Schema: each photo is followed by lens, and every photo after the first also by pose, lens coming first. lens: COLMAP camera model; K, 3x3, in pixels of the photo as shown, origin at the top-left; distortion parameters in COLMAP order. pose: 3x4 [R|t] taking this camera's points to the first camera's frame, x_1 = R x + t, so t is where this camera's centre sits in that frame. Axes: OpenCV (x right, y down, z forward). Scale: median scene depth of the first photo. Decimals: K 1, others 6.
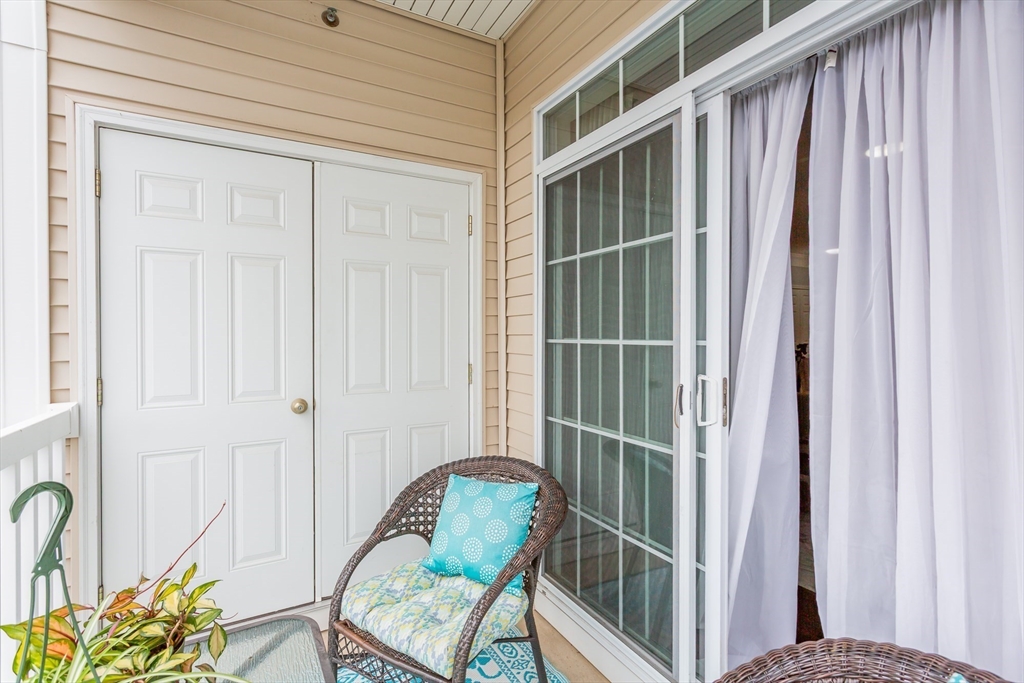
lens RADIAL K [[488.7, 0, 517.4], [0, 488.7, 336.1], [0, 0, 1]] dist [-0.001191, 0.003691]
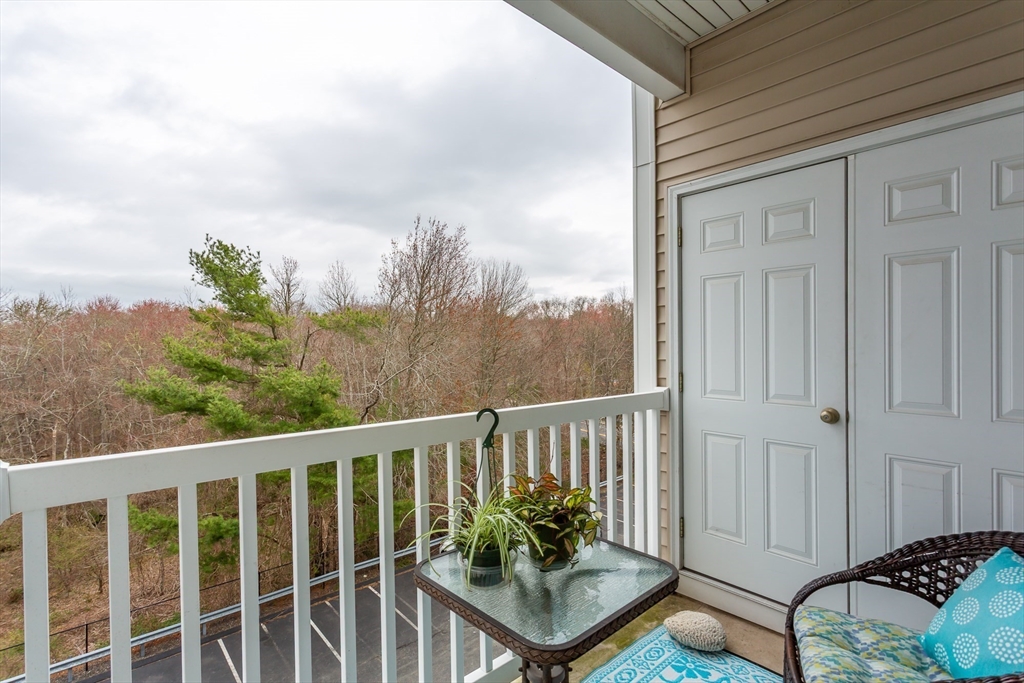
lens RADIAL K [[488.7, 0, 516.3], [0, 488.7, 346.3], [0, 0, 1]] dist [-0.001191, 0.003691]
pose [[0.213334, 0.007647, -0.976949, 0.417554], [-0.000444, 0.999970, 0.007730, -0.001800], [0.976979, -0.001215, 0.213331, 0.207976]]
